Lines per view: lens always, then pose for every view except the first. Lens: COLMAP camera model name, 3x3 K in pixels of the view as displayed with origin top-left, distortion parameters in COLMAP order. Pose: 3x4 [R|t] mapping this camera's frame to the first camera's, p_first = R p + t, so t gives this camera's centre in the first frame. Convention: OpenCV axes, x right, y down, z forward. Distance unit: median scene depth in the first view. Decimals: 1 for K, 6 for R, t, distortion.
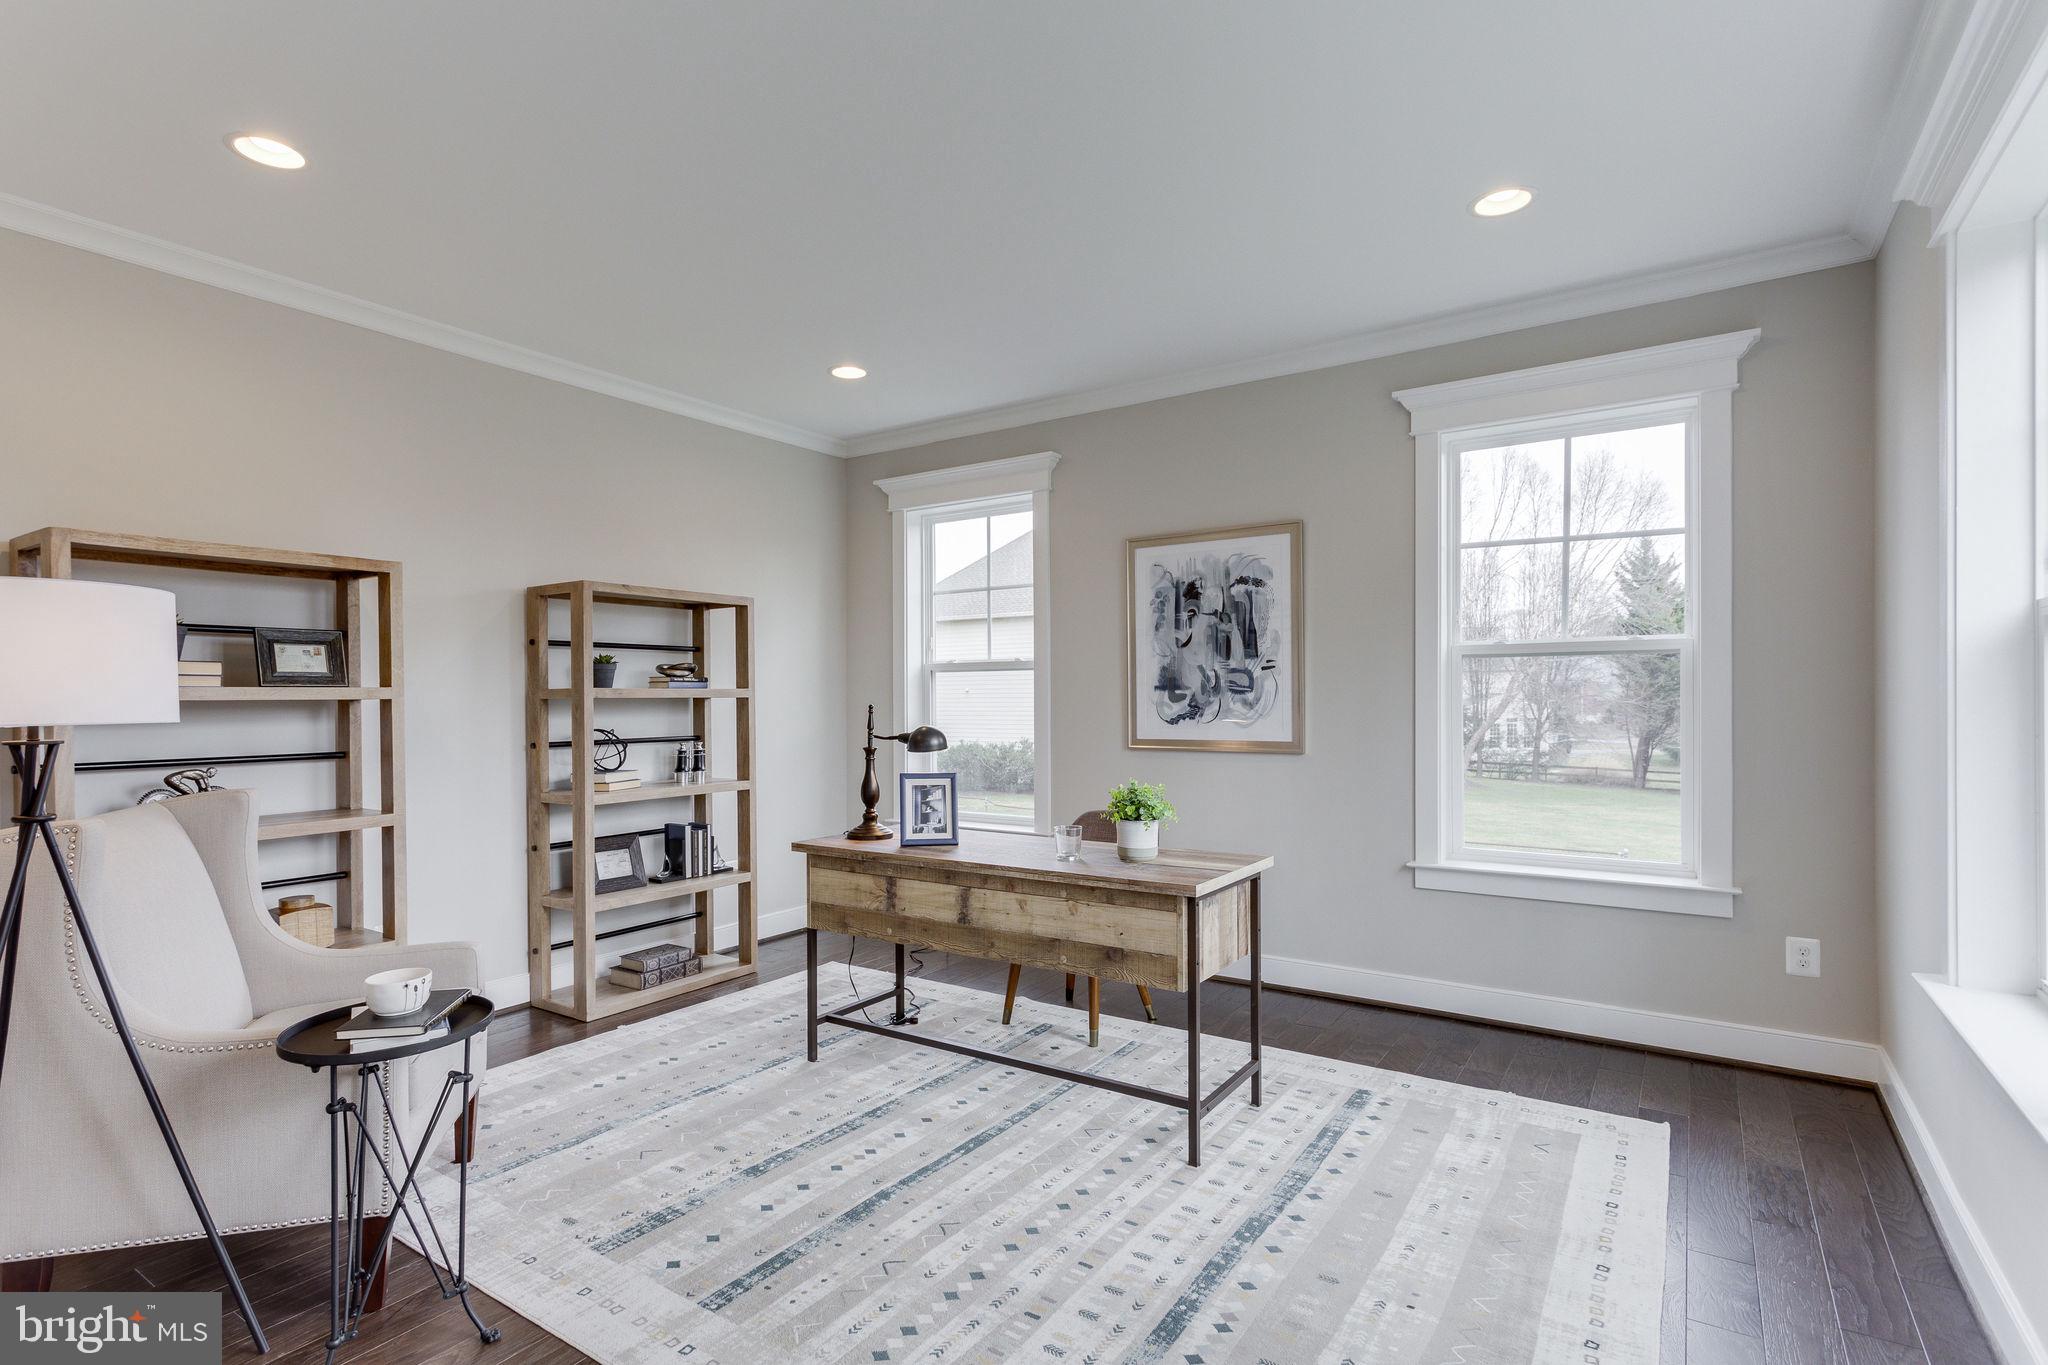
lens RADIAL K [[990.0, 0, 1029.7], [0, 990.0, 688.2], [0, 0, 1]] dist [-0.001438, -0.000297]
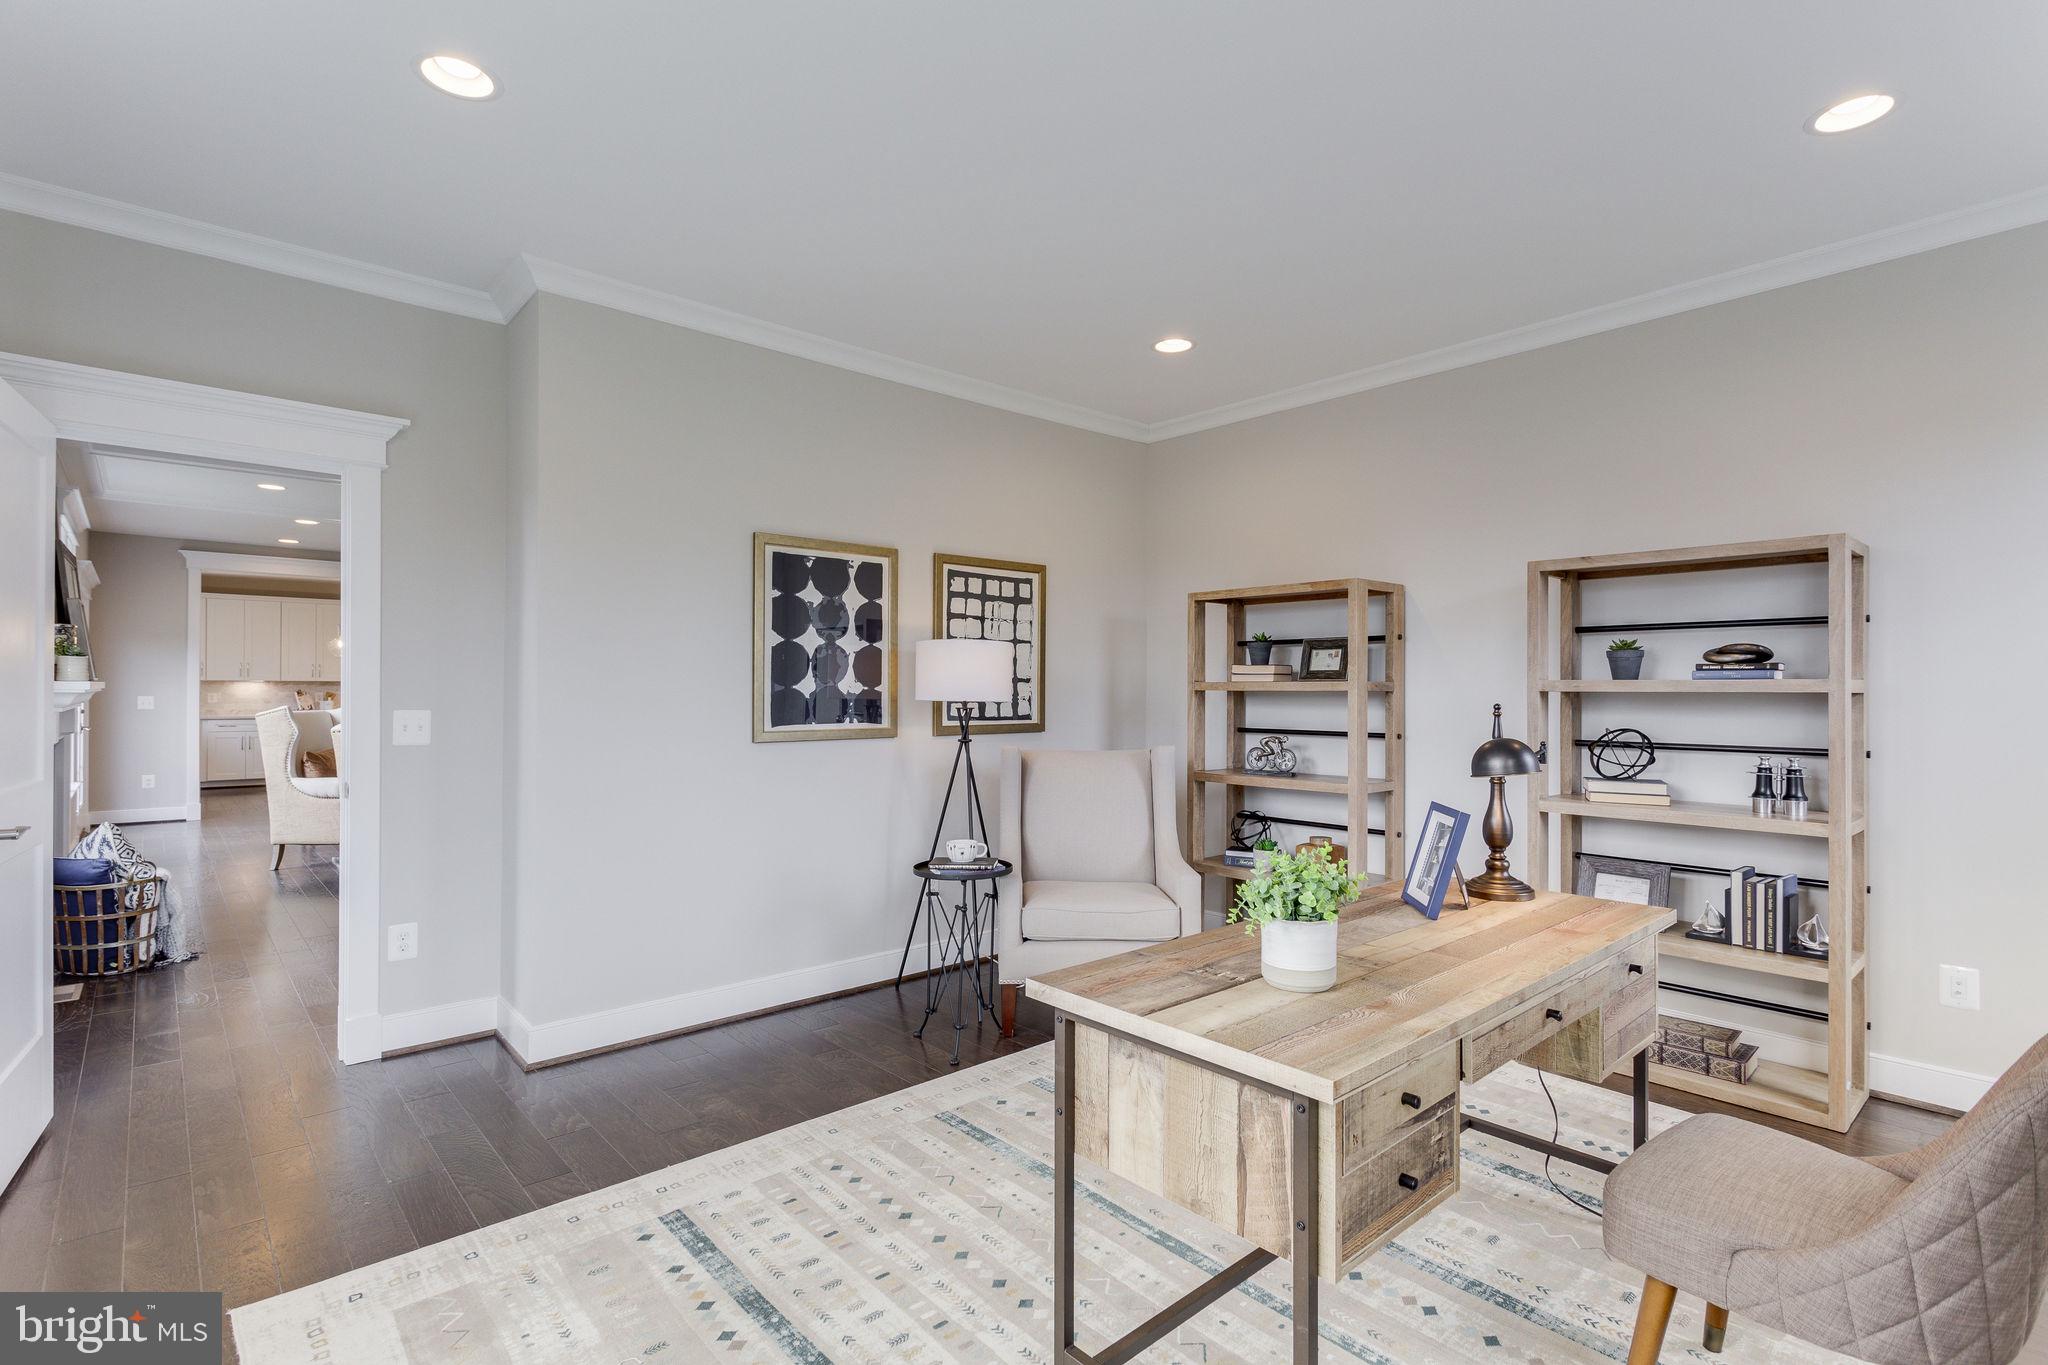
lens RADIAL K [[990.0, 0, 1029.7], [0, 990.0, 688.2], [0, 0, 1]] dist [-0.001438, -0.000297]
pose [[-0.255788, 0.007314, -0.966705, 0.762467], [0.007816, 0.999954, 0.005497, -0.002558], [0.966701, -0.006149, -0.255833, 1.105535]]
